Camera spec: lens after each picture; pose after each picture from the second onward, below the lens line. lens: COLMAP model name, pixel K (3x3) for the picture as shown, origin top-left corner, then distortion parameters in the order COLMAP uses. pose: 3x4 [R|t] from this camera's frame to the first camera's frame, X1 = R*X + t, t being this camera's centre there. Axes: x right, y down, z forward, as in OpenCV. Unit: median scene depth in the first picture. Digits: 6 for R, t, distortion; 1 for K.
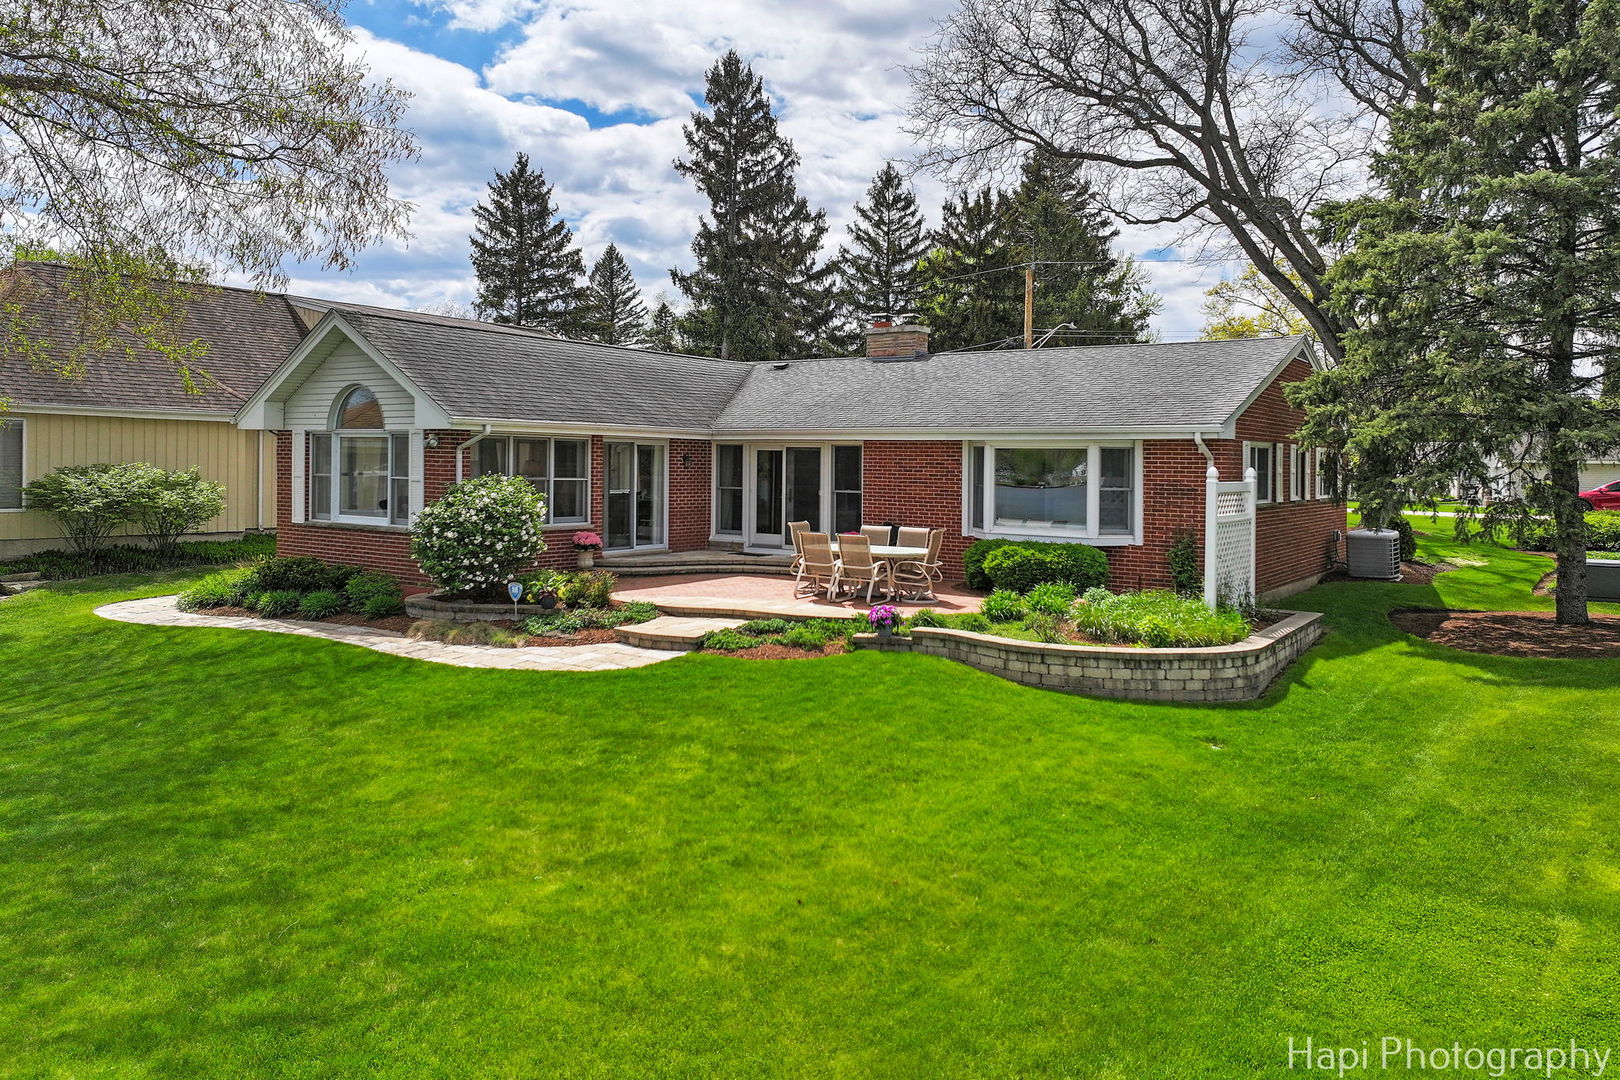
lens RADIAL K [[1156.0, 0, 810.0], [0, 1156.0, 540.0], [0, 0, 1]] dist [0.002900, 0.000149]
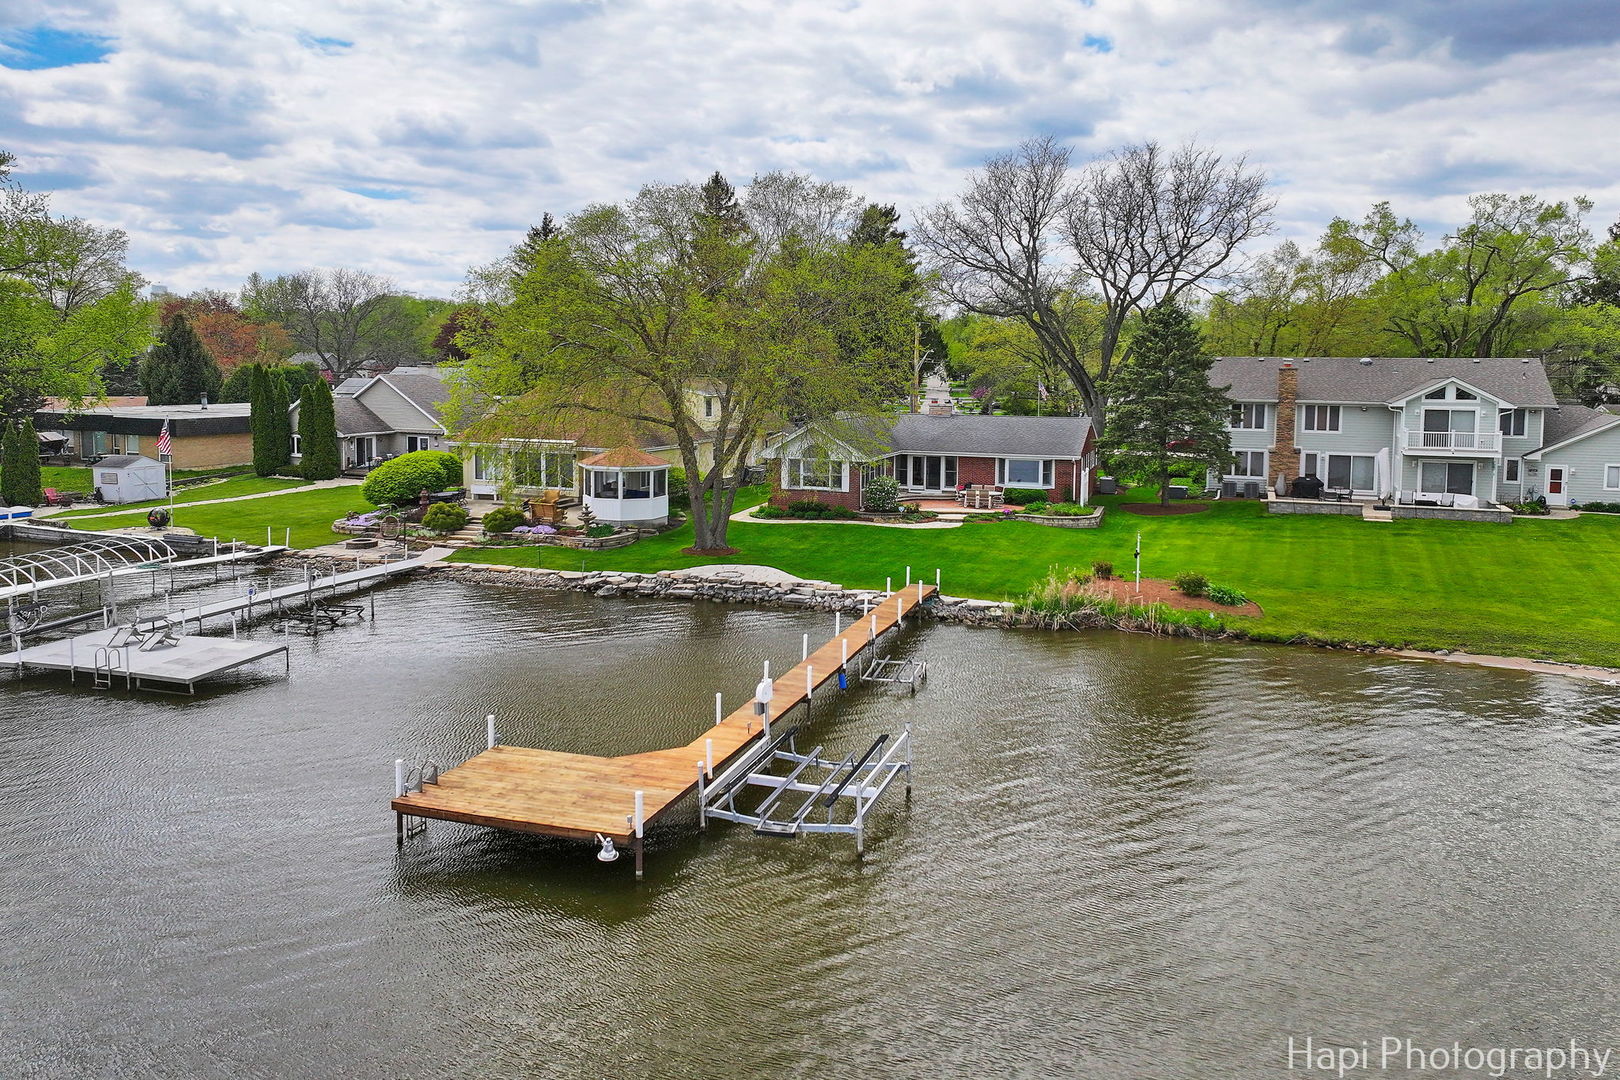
lens RADIAL K [[1156.0, 0, 810.0], [0, 1156.0, 540.0], [0, 0, 1]] dist [0.002900, 0.000149]
pose [[0.964012, -0.042710, 0.262407, -0.382552], [0.019404, 0.995682, 0.090775, -0.049233], [-0.265151, -0.082417, 0.960678, -0.613136]]
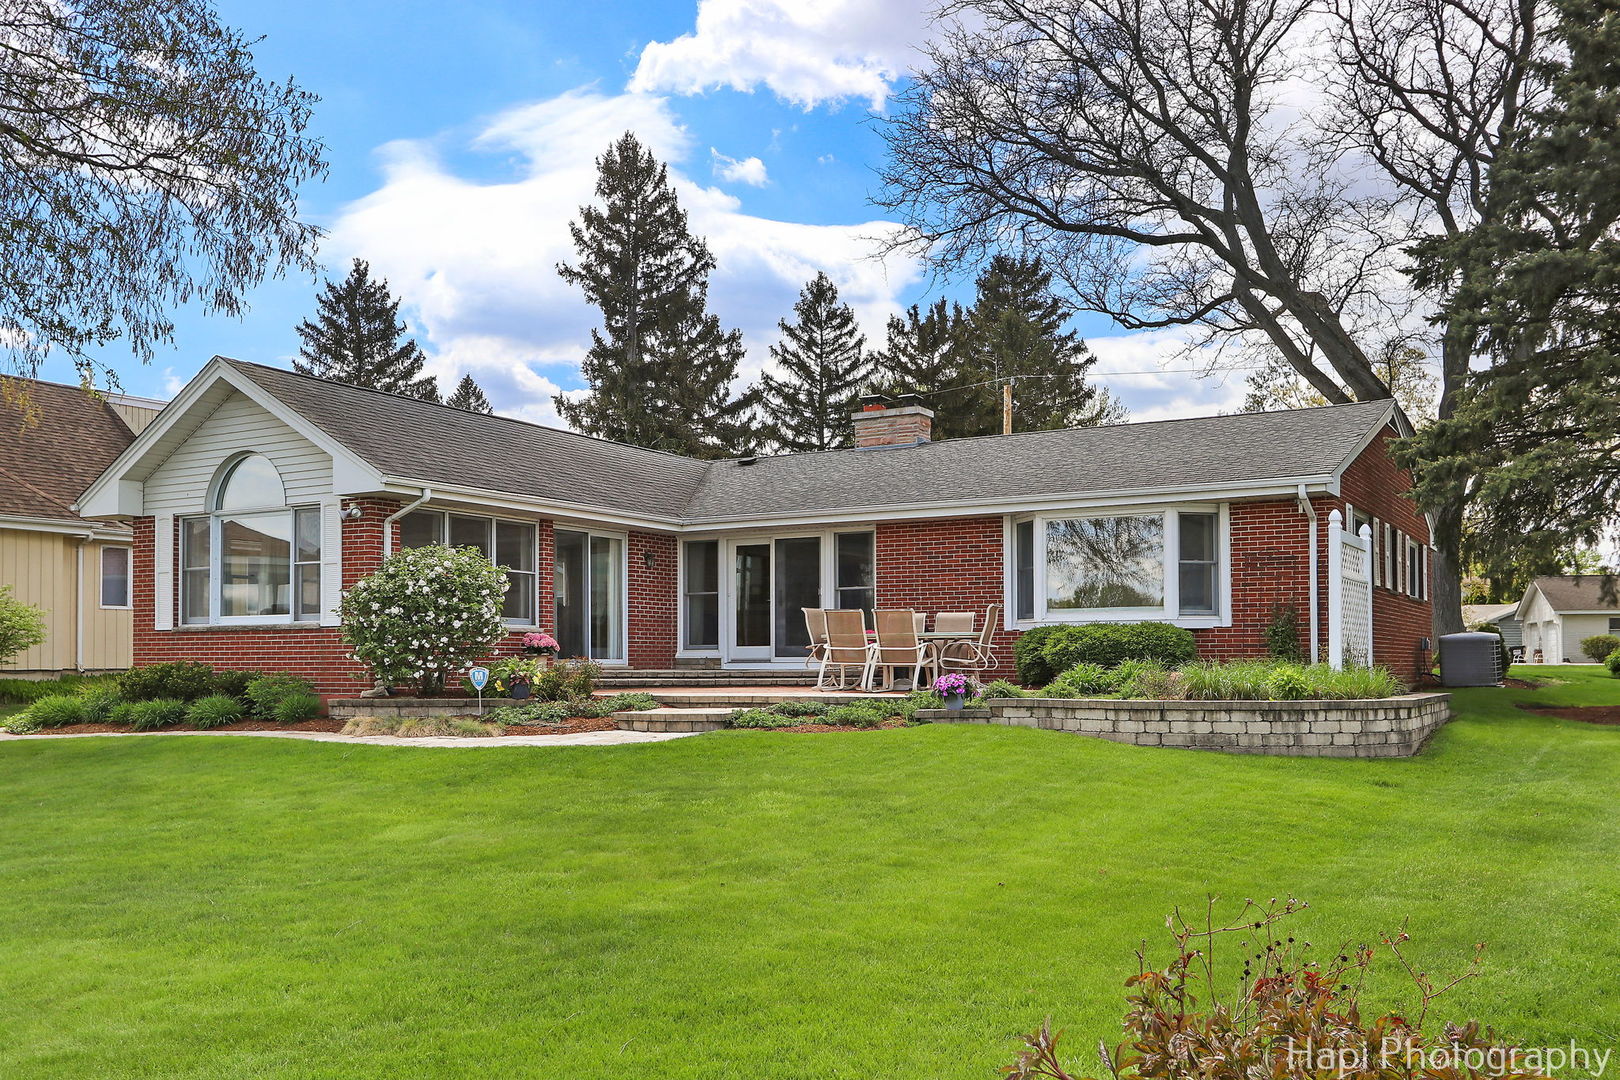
lens RADIAL K [[1460.6, 0, 805.7], [0, 1460.6, 660.4], [0, 0, 1]] dist [-0.008903, 0.013223]
pose [[0.996872, -0.013722, 0.077834, -0.028839], [0.019742, 0.996827, -0.077114, 0.030166], [-0.076529, 0.078409, 0.993980, -0.004504]]
